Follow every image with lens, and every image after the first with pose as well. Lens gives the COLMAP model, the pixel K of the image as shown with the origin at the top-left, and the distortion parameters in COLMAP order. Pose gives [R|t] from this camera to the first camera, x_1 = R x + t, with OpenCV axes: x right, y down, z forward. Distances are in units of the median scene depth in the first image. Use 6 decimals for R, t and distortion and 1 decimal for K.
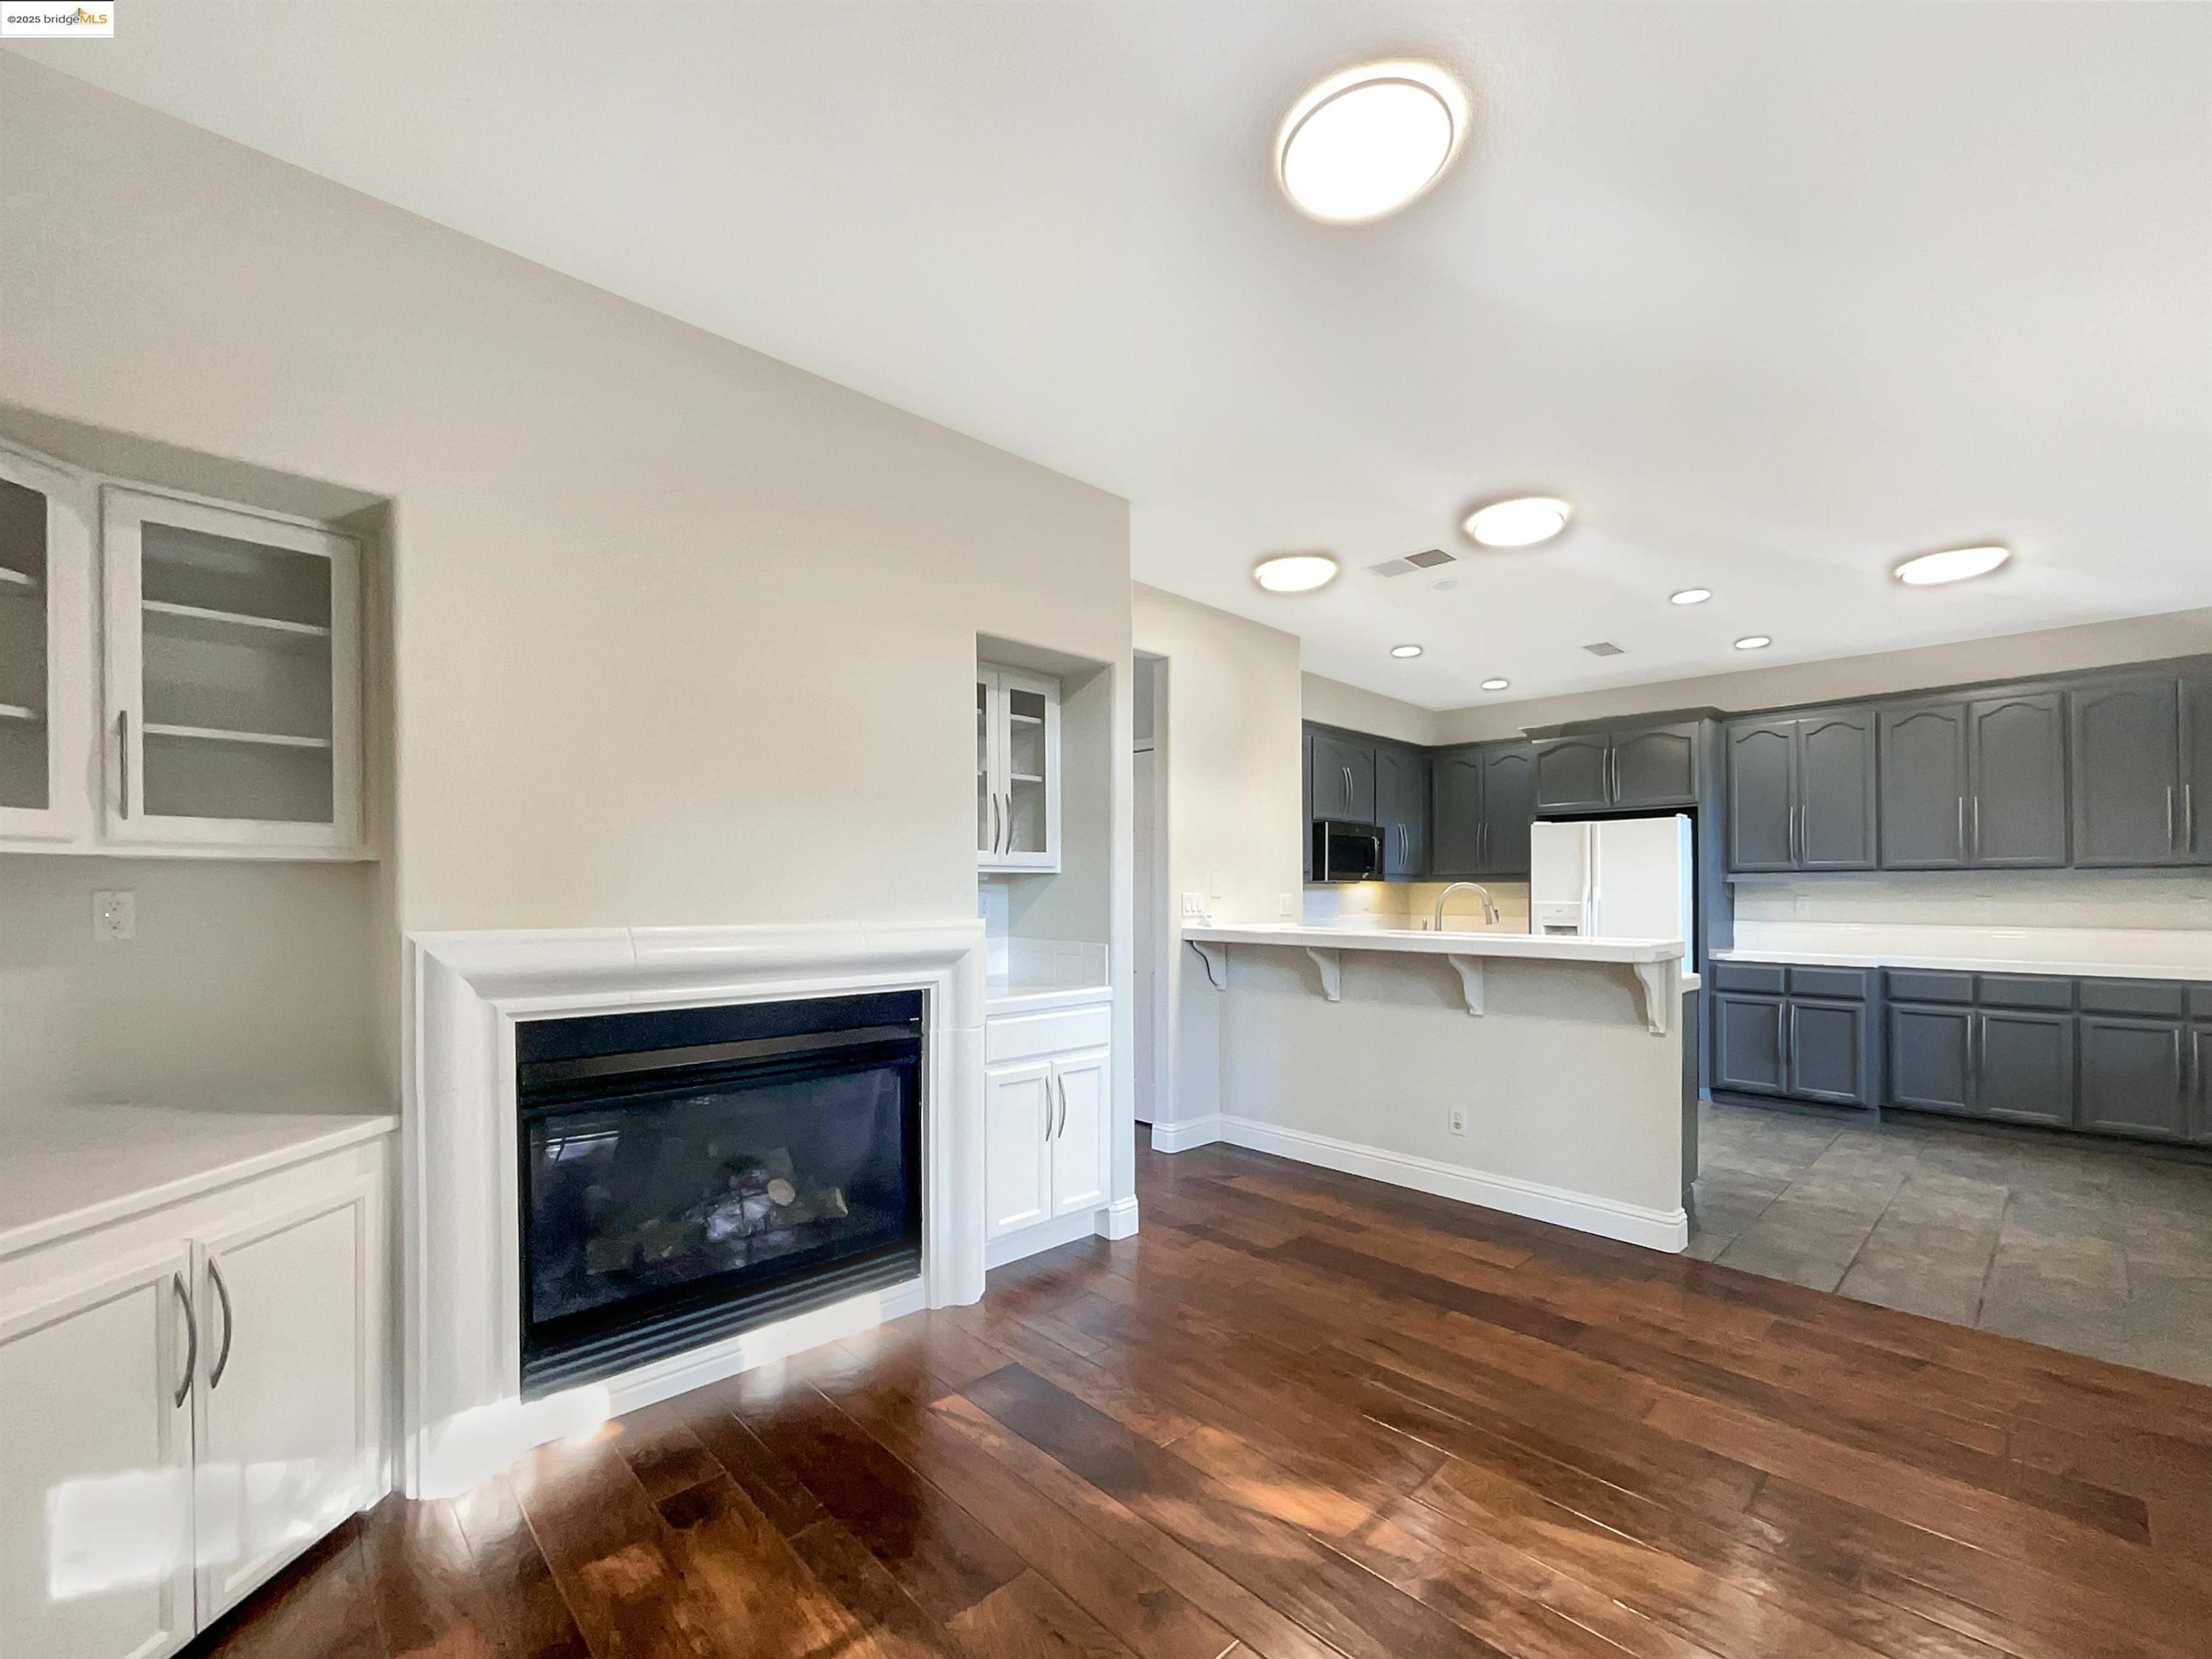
lens RADIAL K [[942.9, 0, 1107.6], [0, 942.9, 872.2], [0, 0, 1]] dist [-0.001429, -0.000184]
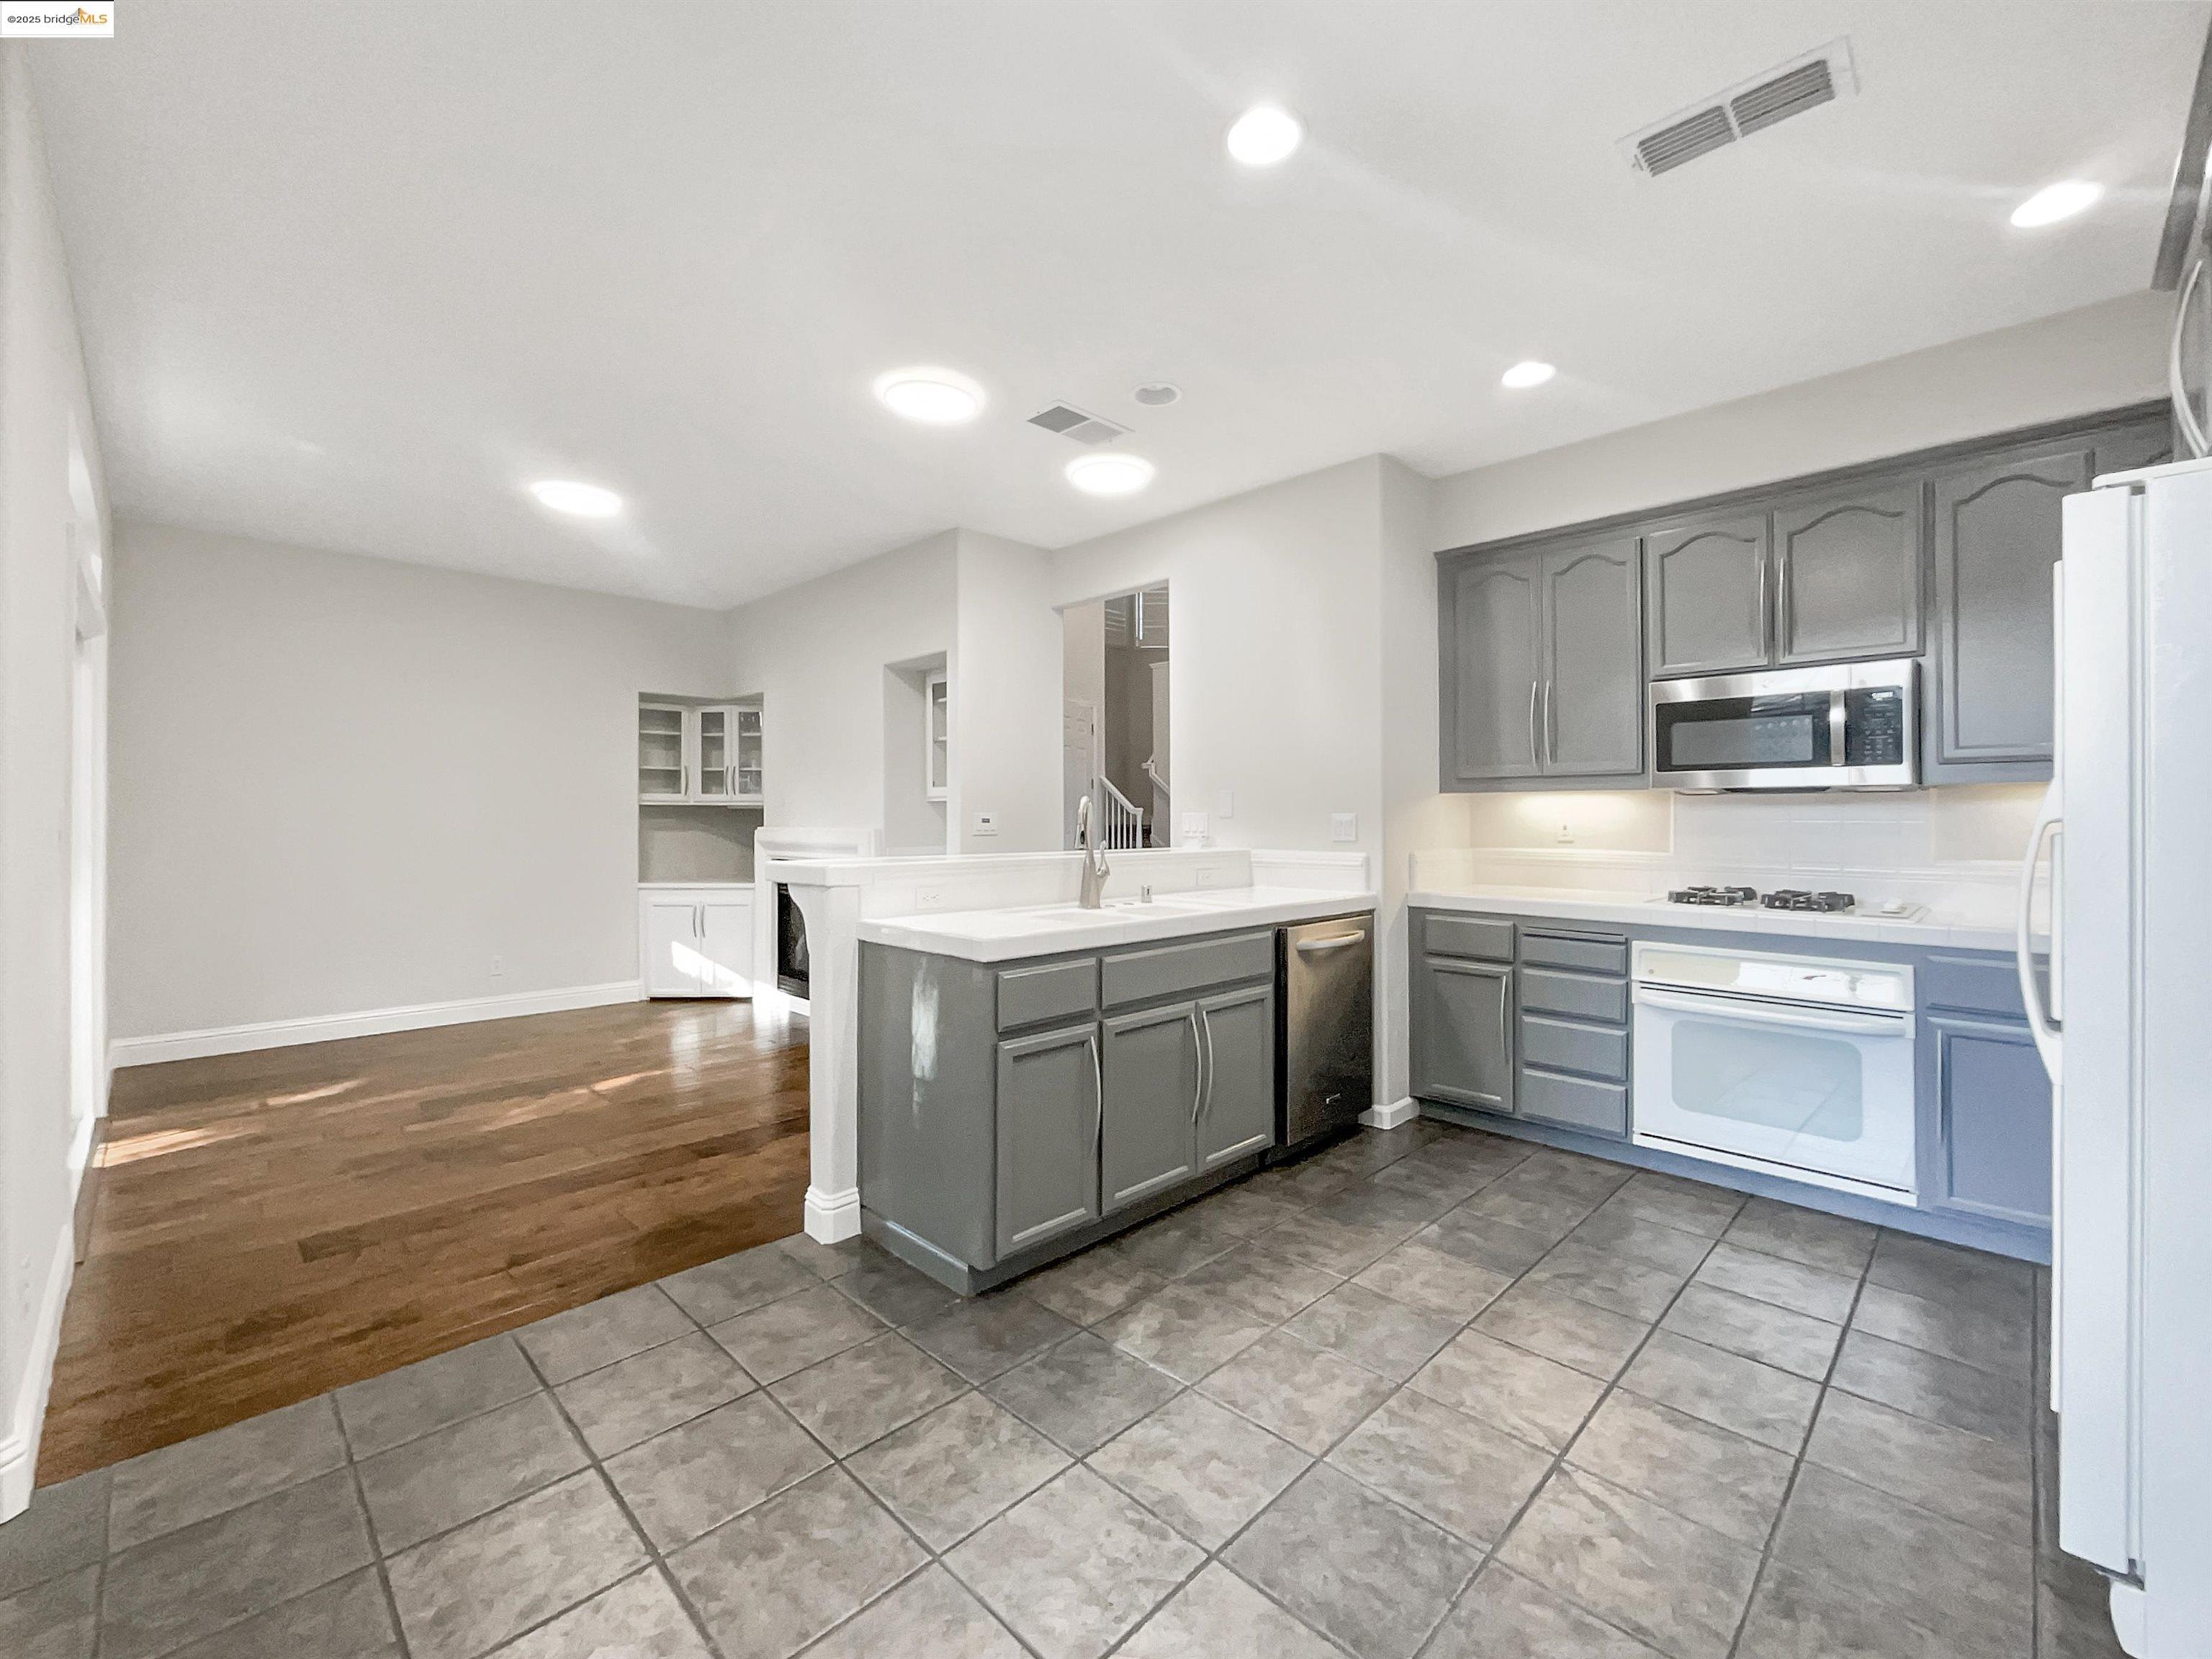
lens RADIAL K [[931.0, 0, 1106.6], [0, 931.0, 798.6], [0, 0, 1]] dist [-0.001656, -0.000473]
pose [[0.031986, -0.009648, -0.999442, 1.695614], [0.025004, 0.999648, -0.008850, 0.021286], [0.999176, -0.024707, 0.032216, 1.445133]]
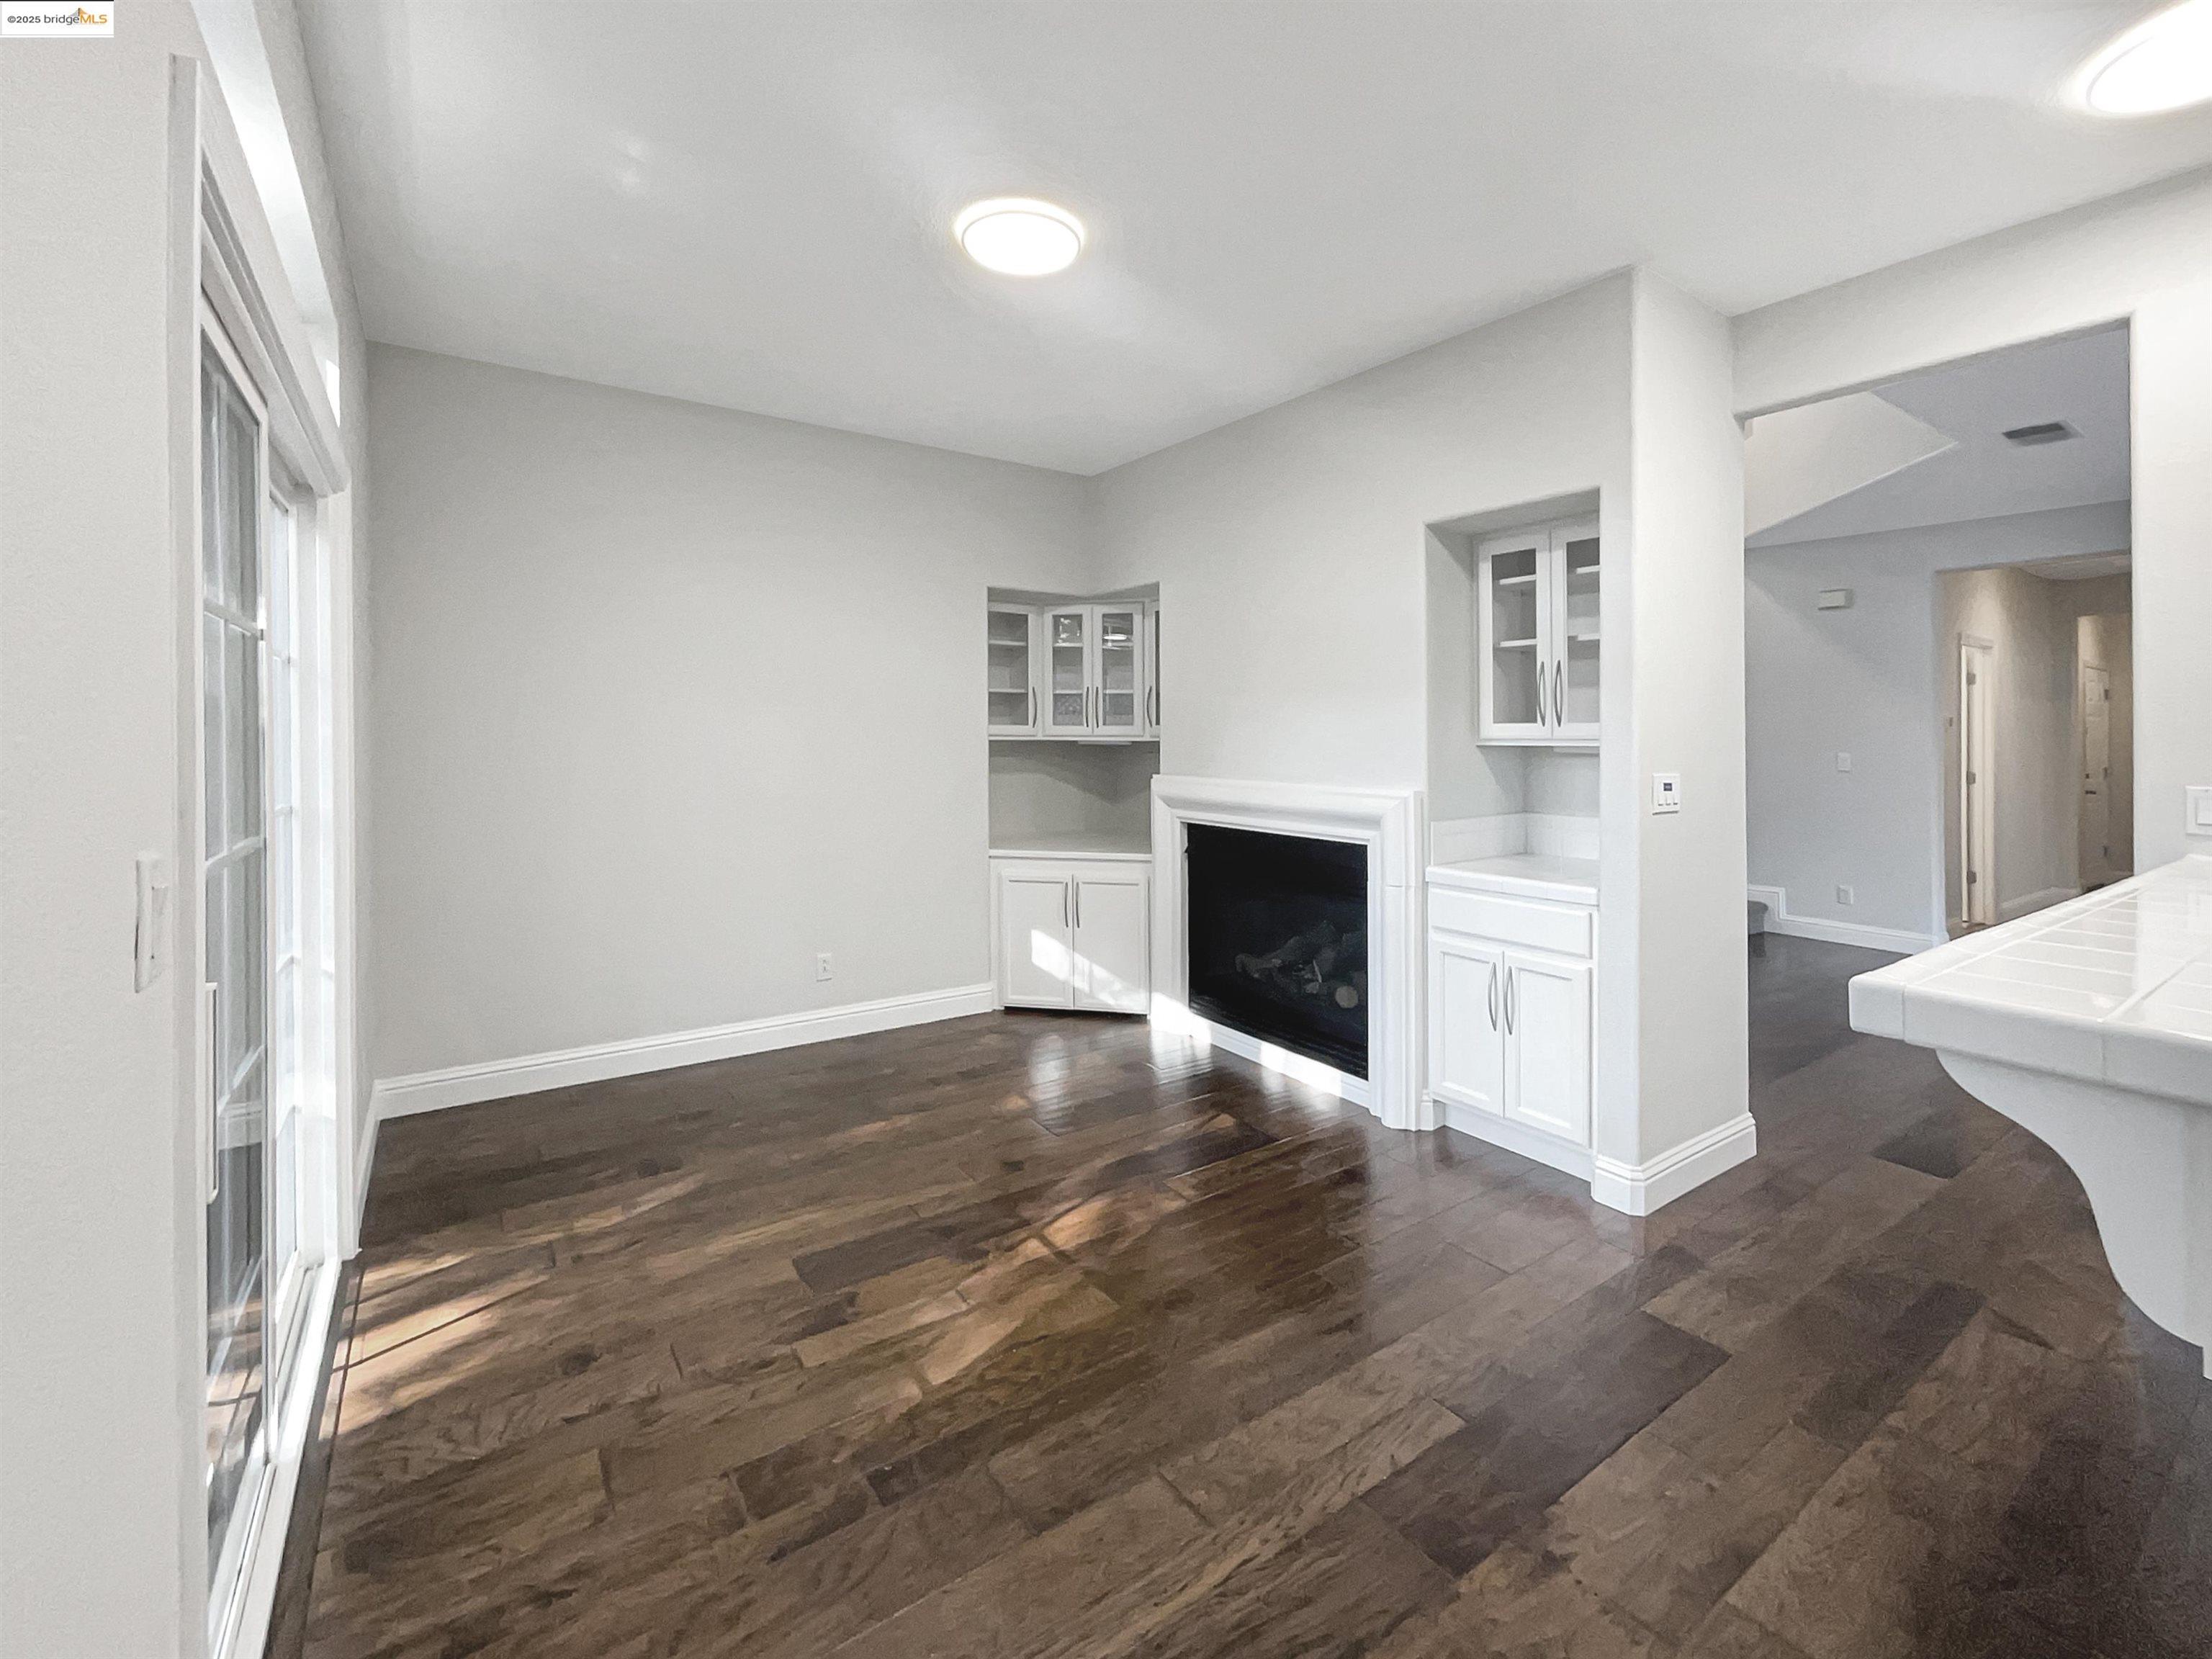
lens RADIAL K [[966.2, 0, 1087.6], [0, 966.2, 740.7], [0, 0, 1]] dist [0.003027, 0.000502]
pose [[-0.170889, 0.013227, -0.985201, 1.059871], [0.021959, 0.999713, 0.009613, -0.026509], [0.985045, -0.019991, -0.171131, 0.853647]]
